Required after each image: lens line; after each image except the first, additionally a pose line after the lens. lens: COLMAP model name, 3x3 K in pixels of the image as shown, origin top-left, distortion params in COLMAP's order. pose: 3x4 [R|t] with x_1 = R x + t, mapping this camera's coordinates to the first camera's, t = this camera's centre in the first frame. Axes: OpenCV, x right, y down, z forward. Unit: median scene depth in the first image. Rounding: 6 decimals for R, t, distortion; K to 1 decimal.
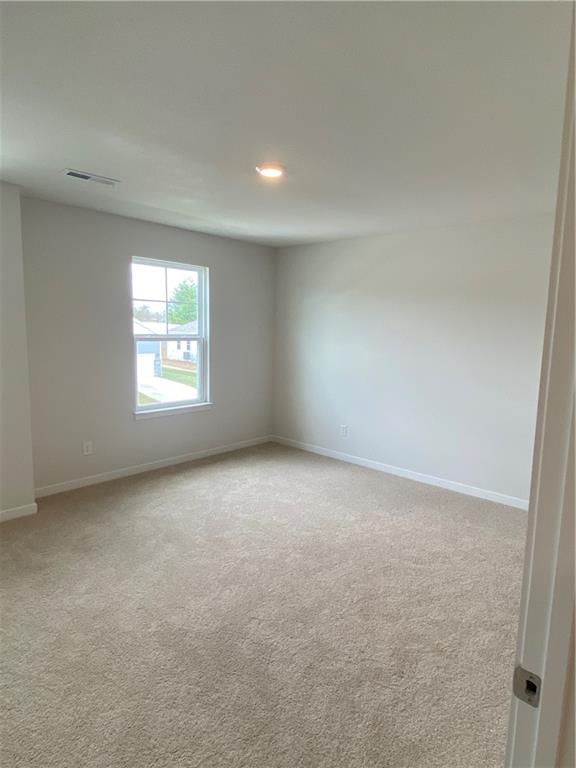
lens RADIAL K [[447.2, 0, 288.0], [0, 447.2, 384.0], [0, 0, 1]] dist [0.070439, 0.000013]
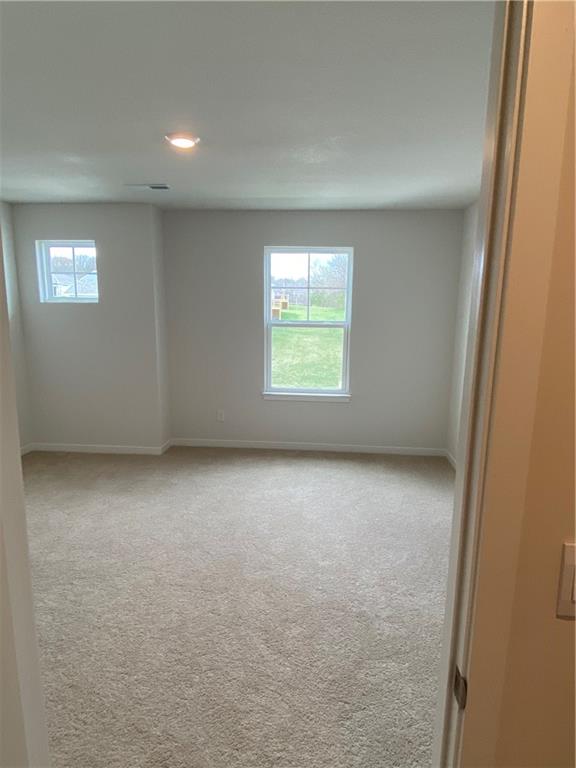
lens RADIAL K [[447.2, 0, 288.0], [0, 447.2, 384.0], [0, 0, 1]] dist [0.070439, 0.000013]
pose [[0.630466, 0.120780, -0.766763, 0.490912], [-0.098019, 0.992300, 0.075711, -0.042068], [0.770003, 0.027424, 0.637450, 0.337562]]
